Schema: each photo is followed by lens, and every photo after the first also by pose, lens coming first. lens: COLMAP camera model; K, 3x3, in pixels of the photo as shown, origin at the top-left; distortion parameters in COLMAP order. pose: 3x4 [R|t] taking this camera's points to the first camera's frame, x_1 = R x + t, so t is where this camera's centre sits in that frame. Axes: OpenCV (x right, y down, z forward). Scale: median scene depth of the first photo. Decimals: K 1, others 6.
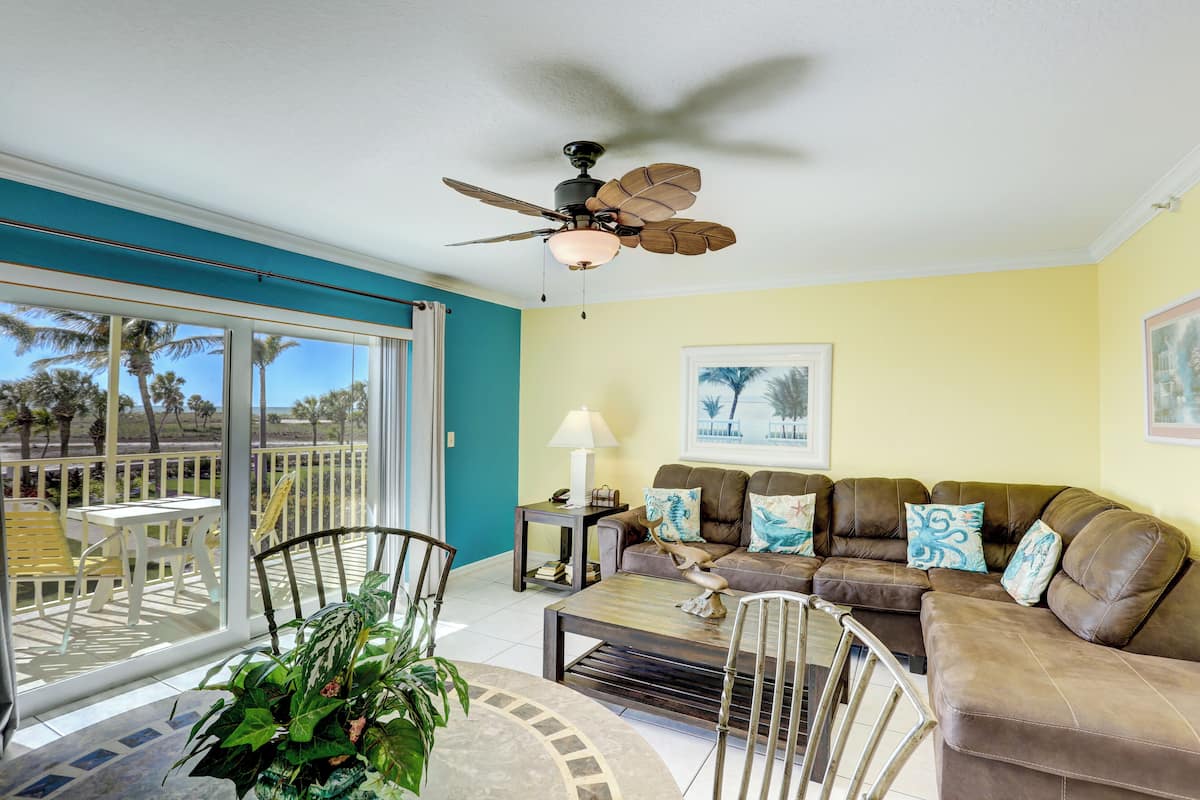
lens RADIAL K [[588.0, 0, 605.9], [0, 588.0, 399.9], [0, 0, 1]] dist [-0.043589, 0.007484]
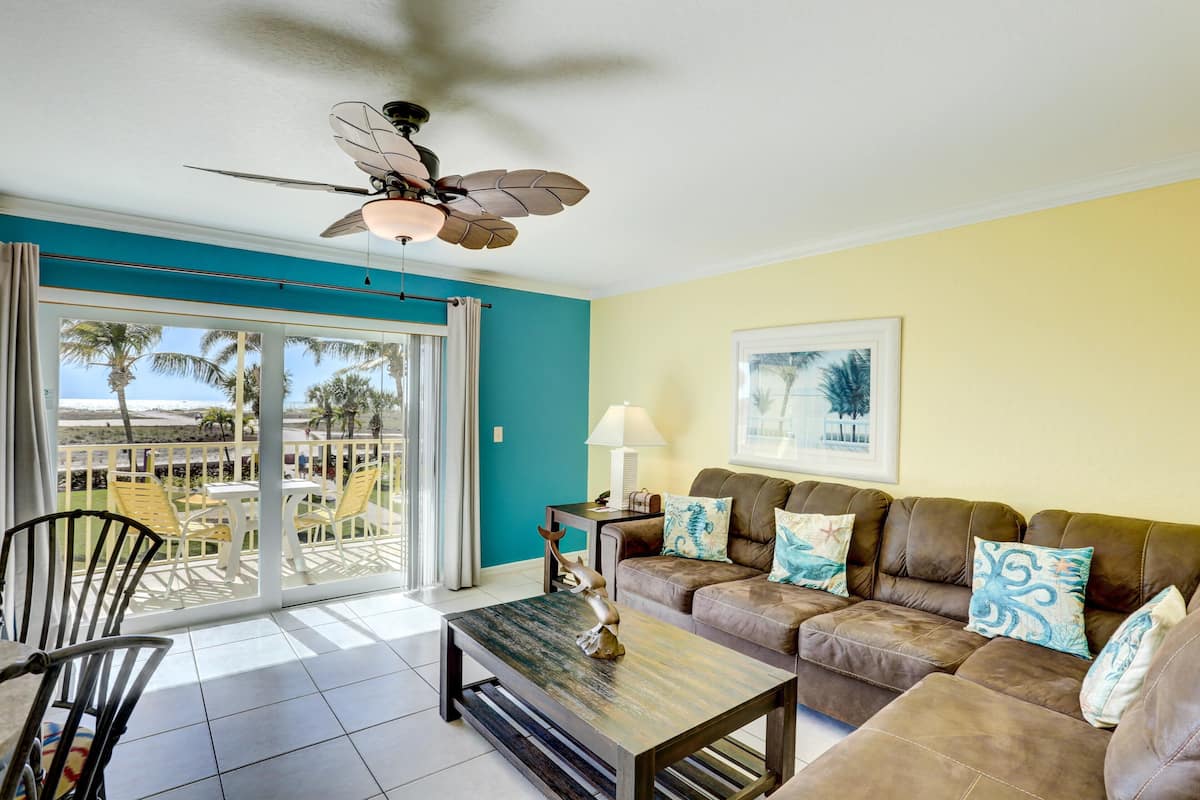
lens RADIAL K [[588.0, 0, 592.1], [0, 588.0, 398.8], [0, 0, 1]] dist [-0.043589, 0.007484]
pose [[0.920967, -0.002628, -0.389632, 0.313327], [0.003353, 0.999994, 0.001182, 0.007220], [0.389627, -0.002395, 0.920970, 0.157645]]
